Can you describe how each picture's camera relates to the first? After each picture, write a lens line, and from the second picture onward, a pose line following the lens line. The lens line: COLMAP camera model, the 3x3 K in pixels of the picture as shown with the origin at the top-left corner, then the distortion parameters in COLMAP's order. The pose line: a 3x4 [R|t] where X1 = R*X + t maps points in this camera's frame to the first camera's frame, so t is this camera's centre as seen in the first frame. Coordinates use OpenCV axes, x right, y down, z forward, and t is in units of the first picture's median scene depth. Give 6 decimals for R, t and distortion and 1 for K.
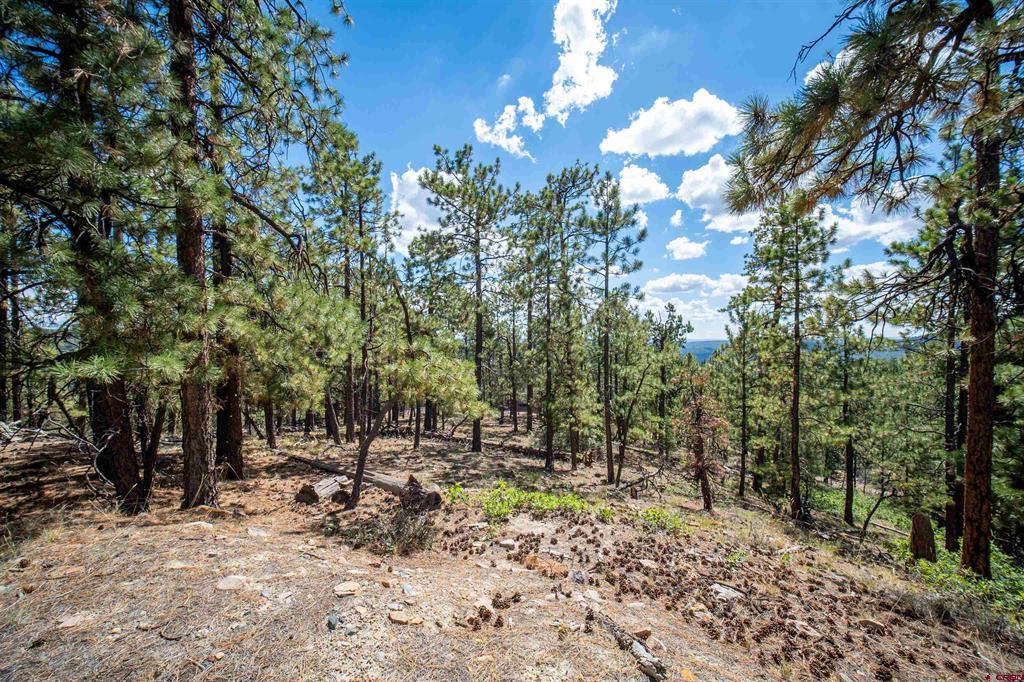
lens RADIAL K [[398.6, 0, 510.5], [0, 398.6, 338.3], [0, 0, 1]] dist [0.000651, -0.000141]
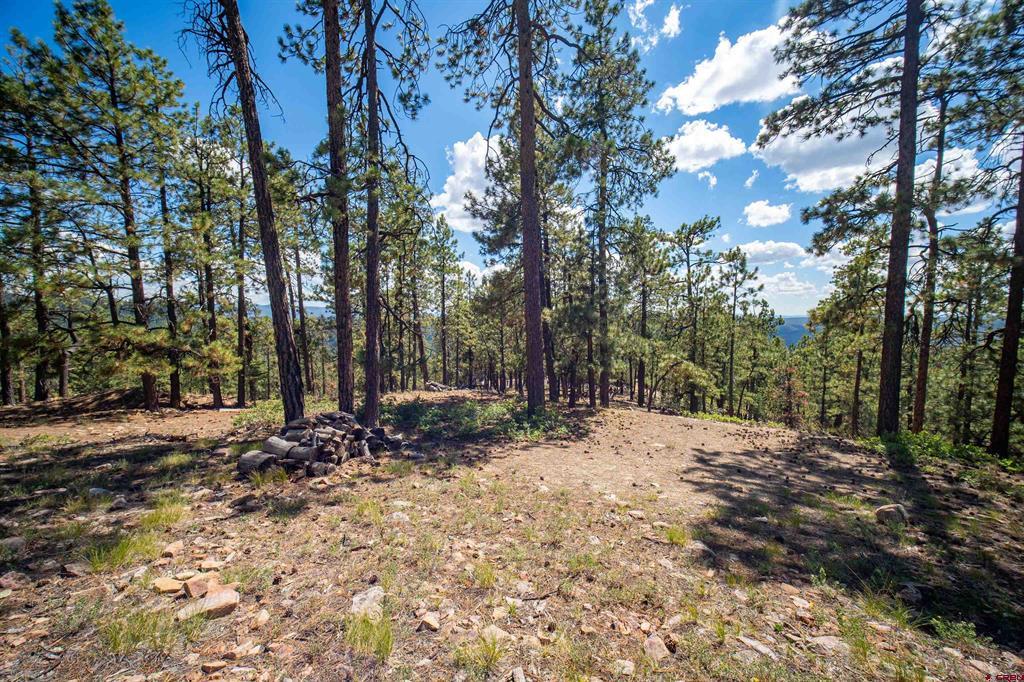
lens RADIAL K [[406.1, 0, 521.5], [0, 406.1, 339.9], [0, 0, 1]] dist [0.000230, 0.000182]
pose [[0.990908, 0.016474, -0.133529, -0.268522], [-0.007629, 0.997758, 0.066485, -0.078135], [0.134325, -0.064862, 0.988812, -0.526589]]
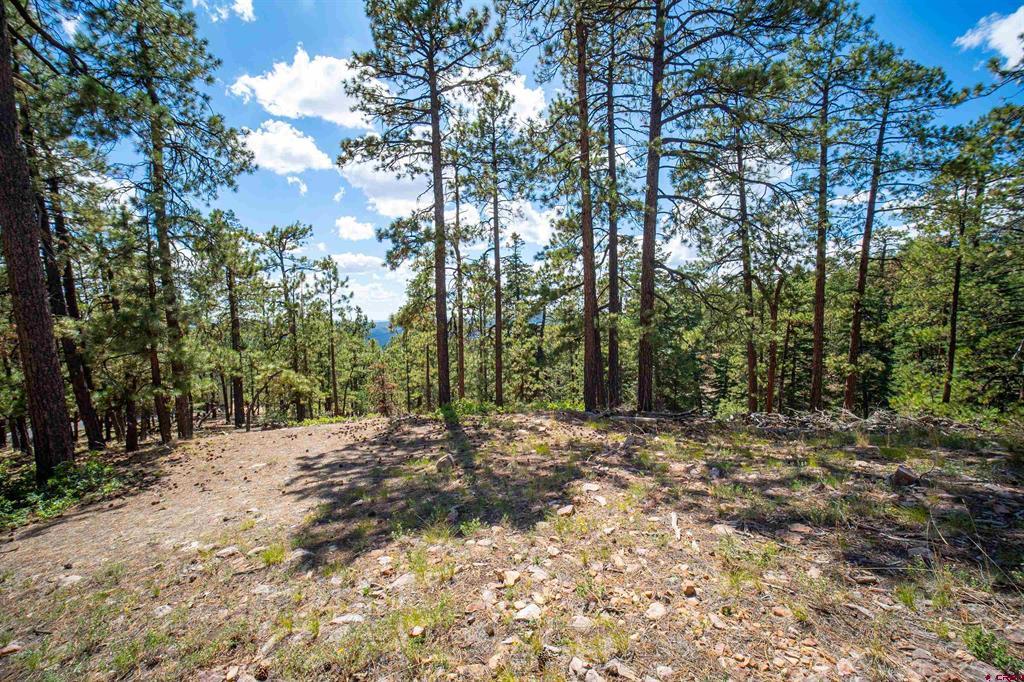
lens RADIAL K [[398.6, 0, 510.5], [0, 398.6, 338.3], [0, 0, 1]] dist [0.000651, -0.000141]
pose [[0.724618, -0.050825, 0.687274, -0.257518], [0.018937, 0.998369, 0.053864, -0.077360], [-0.688890, -0.026016, 0.724399, -0.534702]]
